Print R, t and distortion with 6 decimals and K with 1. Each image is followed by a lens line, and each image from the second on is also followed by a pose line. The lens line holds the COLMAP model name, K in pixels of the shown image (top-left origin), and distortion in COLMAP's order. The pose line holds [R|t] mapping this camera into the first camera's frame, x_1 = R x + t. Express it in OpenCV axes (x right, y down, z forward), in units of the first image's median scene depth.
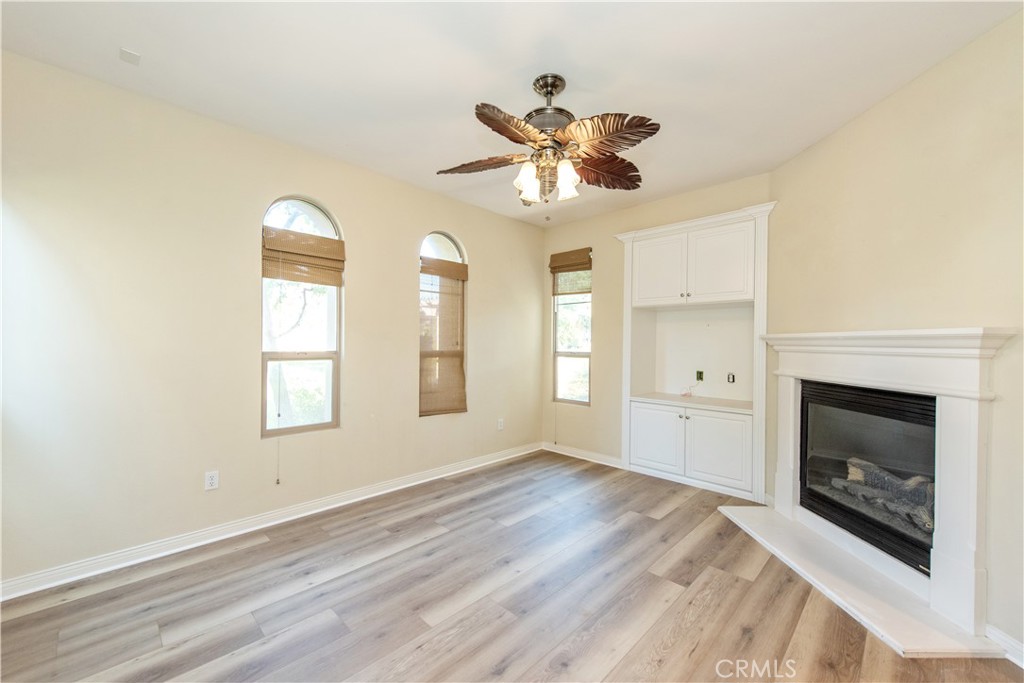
lens RADIAL K [[403.7, 0, 515.2], [0, 403.7, 342.9], [0, 0, 1]] dist [0.009121, -0.001387]
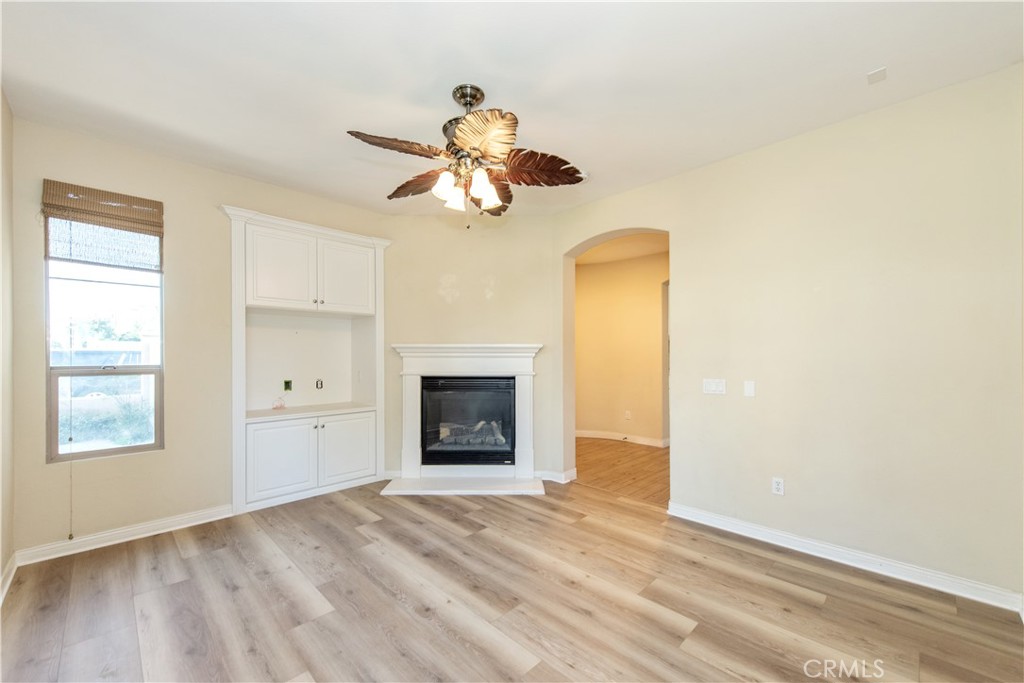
lens RADIAL K [[403.7, 0, 513.2], [0, 403.7, 350.4], [0, 0, 1]] dist [0.009121, -0.001387]
pose [[0.017023, 0.002962, 0.999851, -0.629386], [0.001206, 0.999995, -0.002983, 0.003866], [-0.999854, 0.001257, 0.017020, 0.588415]]
